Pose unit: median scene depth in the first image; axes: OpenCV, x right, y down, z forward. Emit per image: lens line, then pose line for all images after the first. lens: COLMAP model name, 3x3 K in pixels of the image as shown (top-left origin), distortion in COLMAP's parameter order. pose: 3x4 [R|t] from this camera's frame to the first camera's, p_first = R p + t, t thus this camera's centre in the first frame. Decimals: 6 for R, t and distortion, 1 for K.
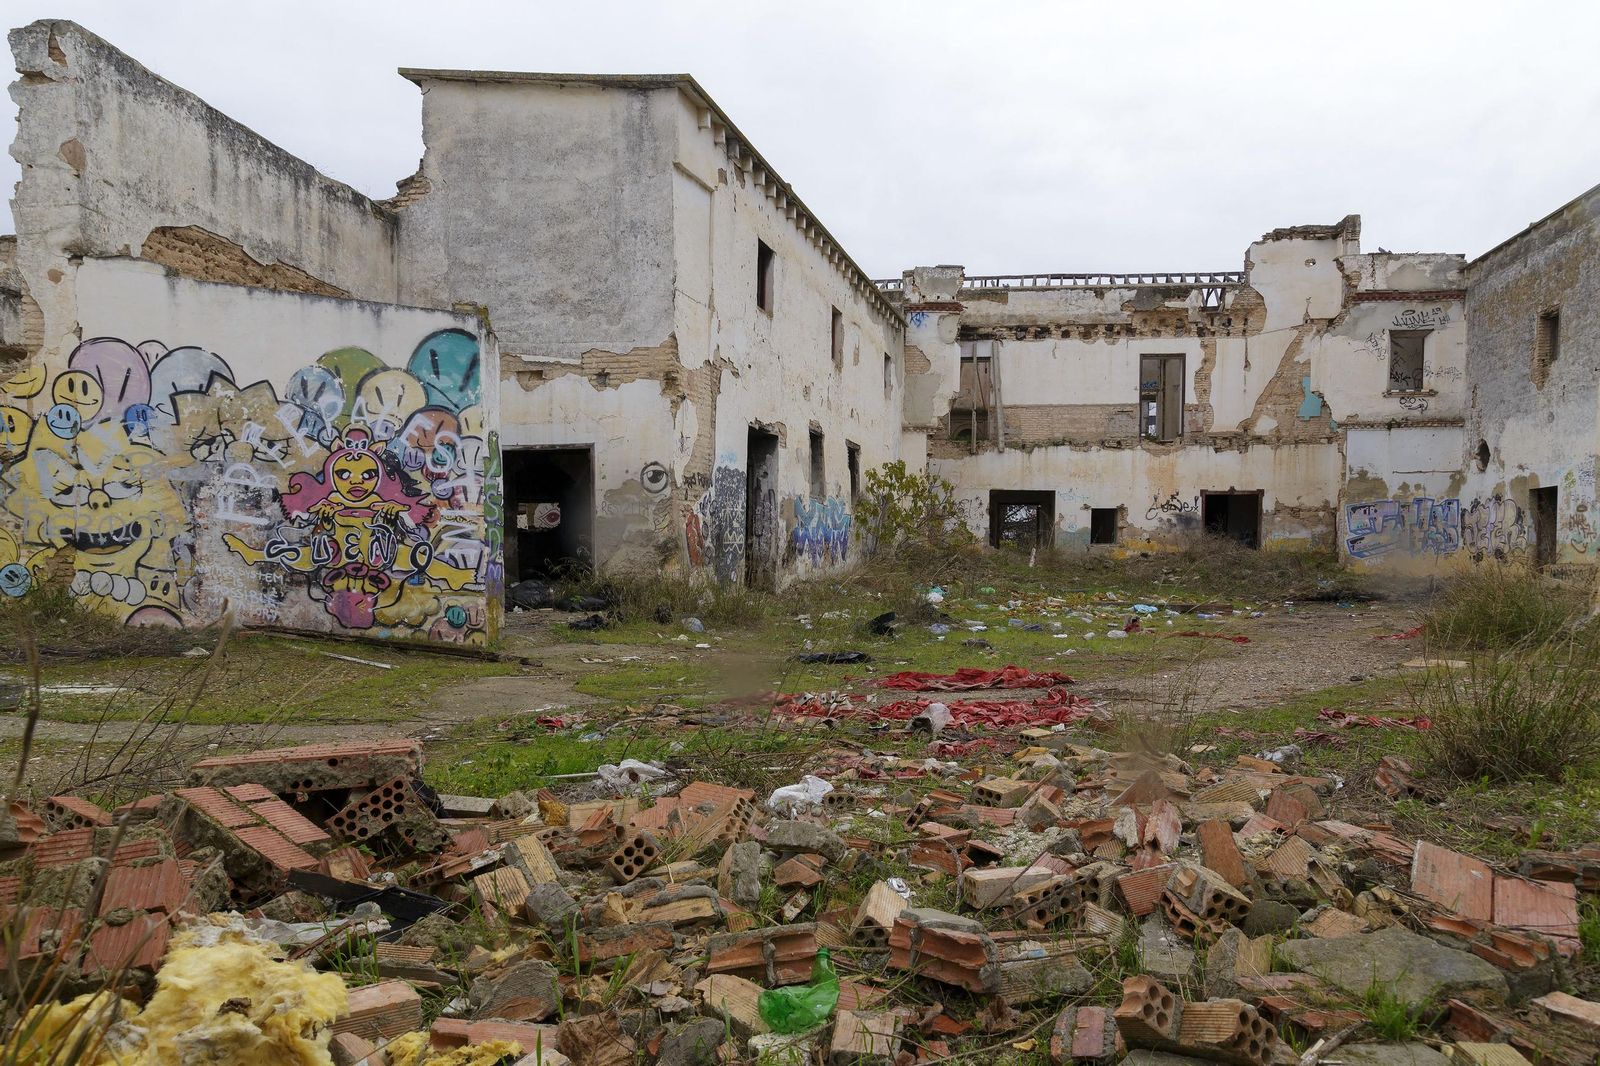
lens RADIAL K [[1128.6, 0, 887.1], [0, 1128.6, 610.1], [0, 0, 1]] dist [0.028109, -0.003463]
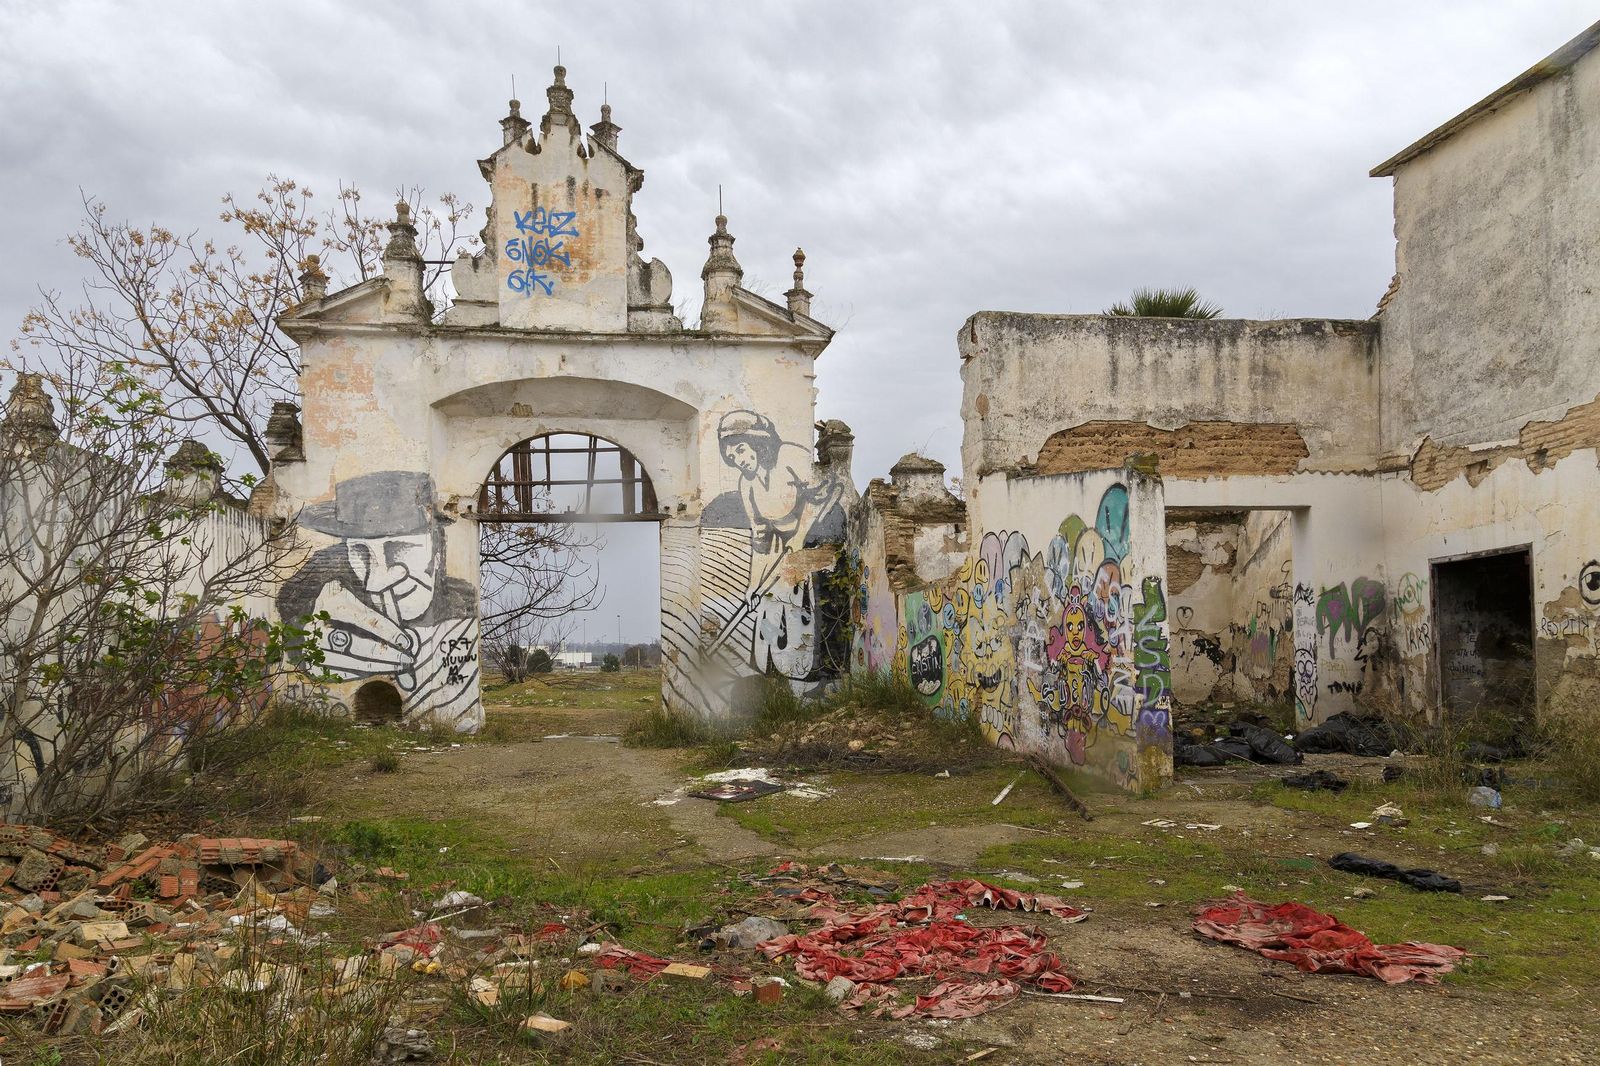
lens RADIAL K [[1091.3, 0, 737.3], [0, 1091.3, 630.8], [0, 0, 1]] dist [0.030239, -0.006394]
pose [[0.197907, -0.034185, -0.979624, 0.328028], [-0.022913, 0.998957, -0.039488, -0.040488], [0.979953, 0.030261, 0.196918, 0.287619]]
